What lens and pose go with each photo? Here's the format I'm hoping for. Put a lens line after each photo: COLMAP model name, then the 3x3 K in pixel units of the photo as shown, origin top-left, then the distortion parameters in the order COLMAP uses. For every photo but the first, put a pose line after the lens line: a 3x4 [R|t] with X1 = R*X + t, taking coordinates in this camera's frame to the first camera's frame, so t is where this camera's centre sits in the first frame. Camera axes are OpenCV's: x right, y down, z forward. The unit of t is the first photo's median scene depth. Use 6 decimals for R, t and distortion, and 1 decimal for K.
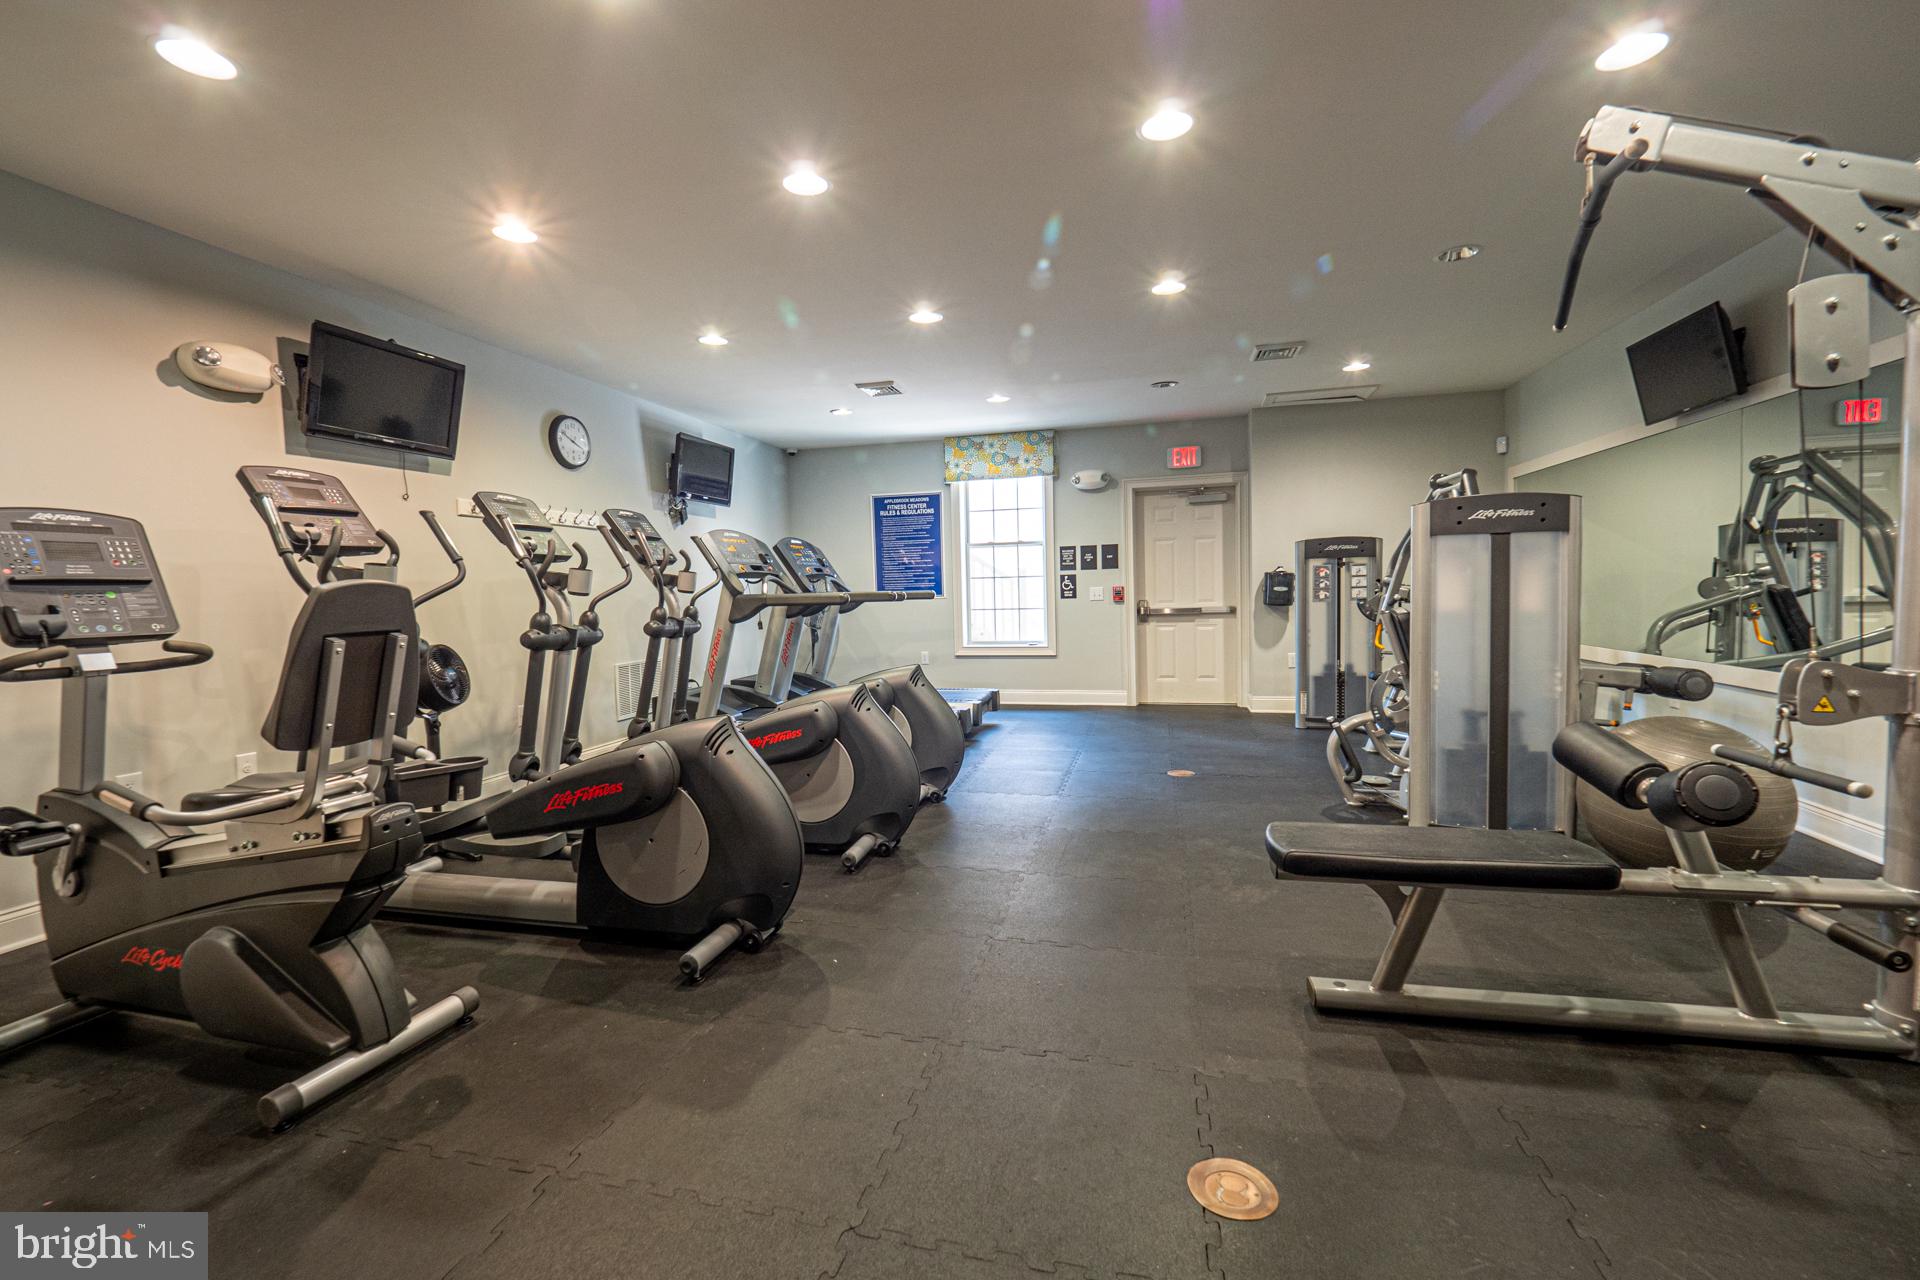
lens RADIAL K [[817.5, 0, 966.0], [0, 817.5, 632.6], [0, 0, 1]] dist [0.002352, -0.006529]
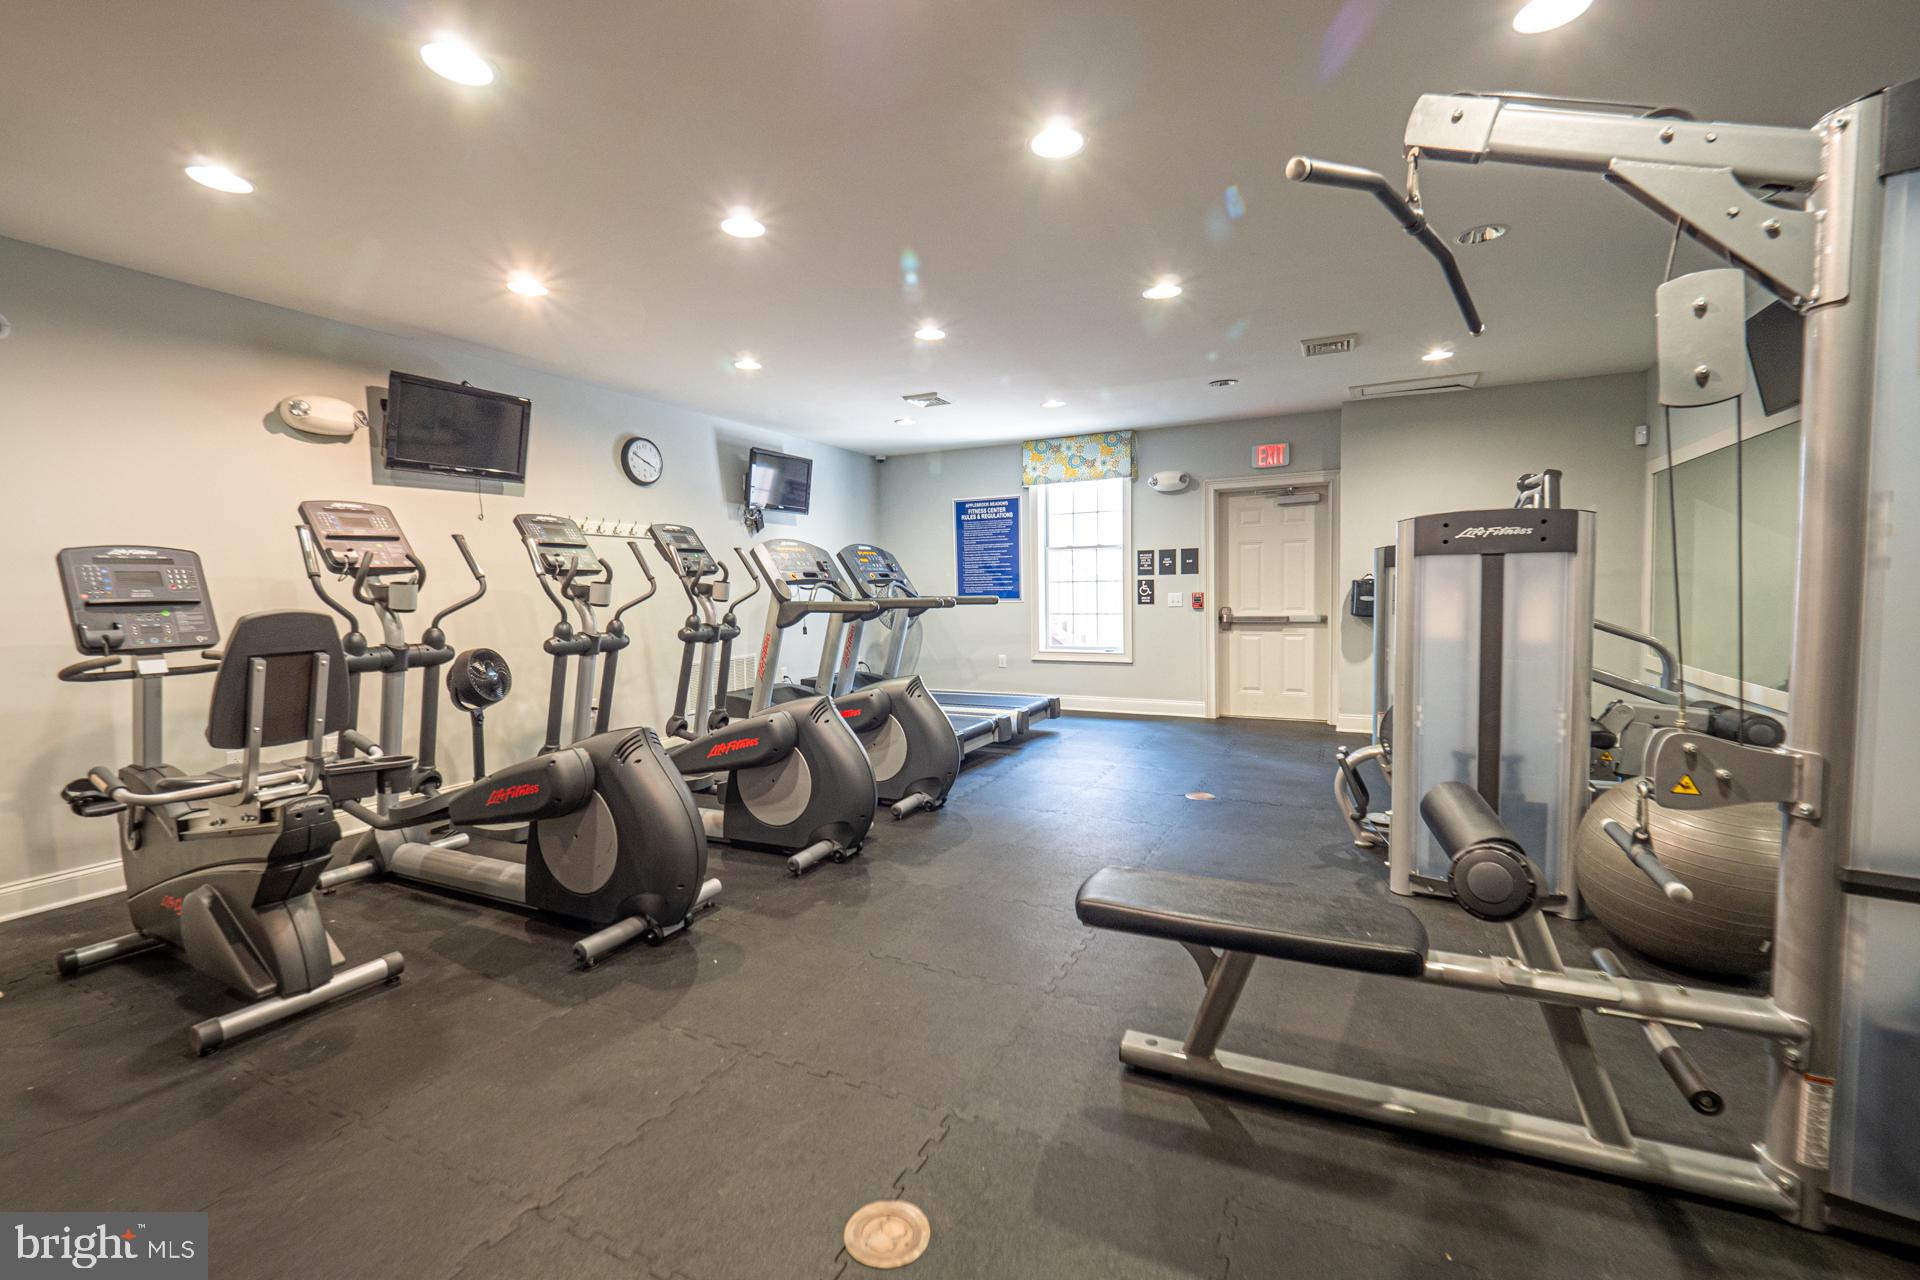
lens RADIAL K [[820.5, 0, 959.8], [0, 820.5, 628.9], [0, 0, 1]] dist [0.003945, -0.008860]
pose [[0.978130, 0.019388, -0.207088, 0.294832], [-0.018573, 0.999810, 0.005878, -0.037365], [0.207163, -0.001903, 0.978305, 0.011558]]
